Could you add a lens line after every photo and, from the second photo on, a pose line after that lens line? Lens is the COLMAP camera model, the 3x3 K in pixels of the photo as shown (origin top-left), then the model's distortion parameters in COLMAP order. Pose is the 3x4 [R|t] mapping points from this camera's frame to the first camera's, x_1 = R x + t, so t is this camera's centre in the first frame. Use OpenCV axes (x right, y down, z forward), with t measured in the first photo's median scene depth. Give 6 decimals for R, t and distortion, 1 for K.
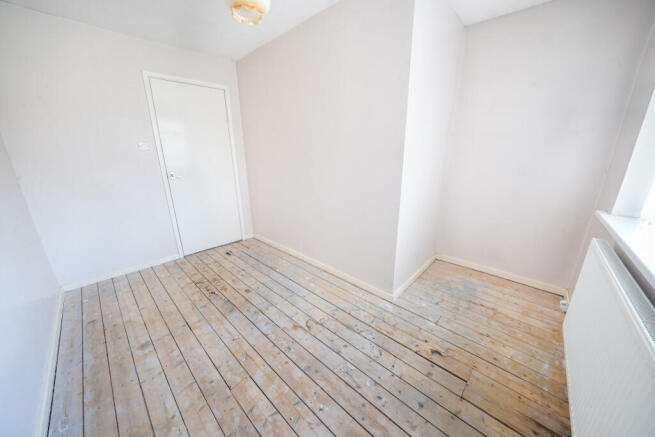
lens RADIAL K [[226.2, 0, 327.1], [0, 226.2, 218.2], [0, 0, 1]] dist [-0.018224, -0.000341]
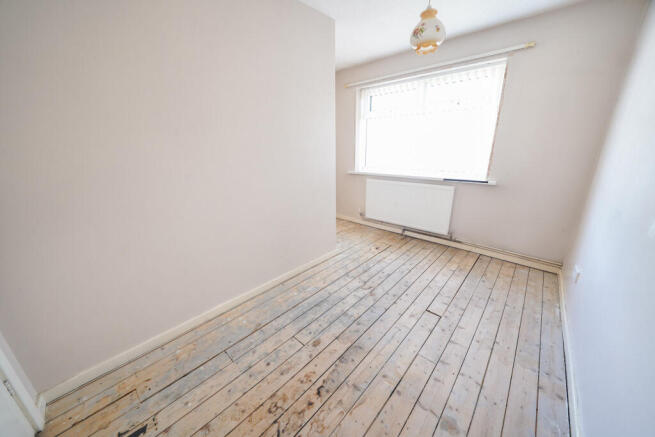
lens RADIAL K [[226.2, 0, 327.6], [0, 226.2, 219.3], [0, 0, 1]] dist [-0.018224, -0.000341]
pose [[0.004441, -0.295980, 0.955184, -0.984361], [0.299128, 0.911850, 0.281162, -0.238628], [-0.954203, 0.284473, 0.092585, 0.851150]]
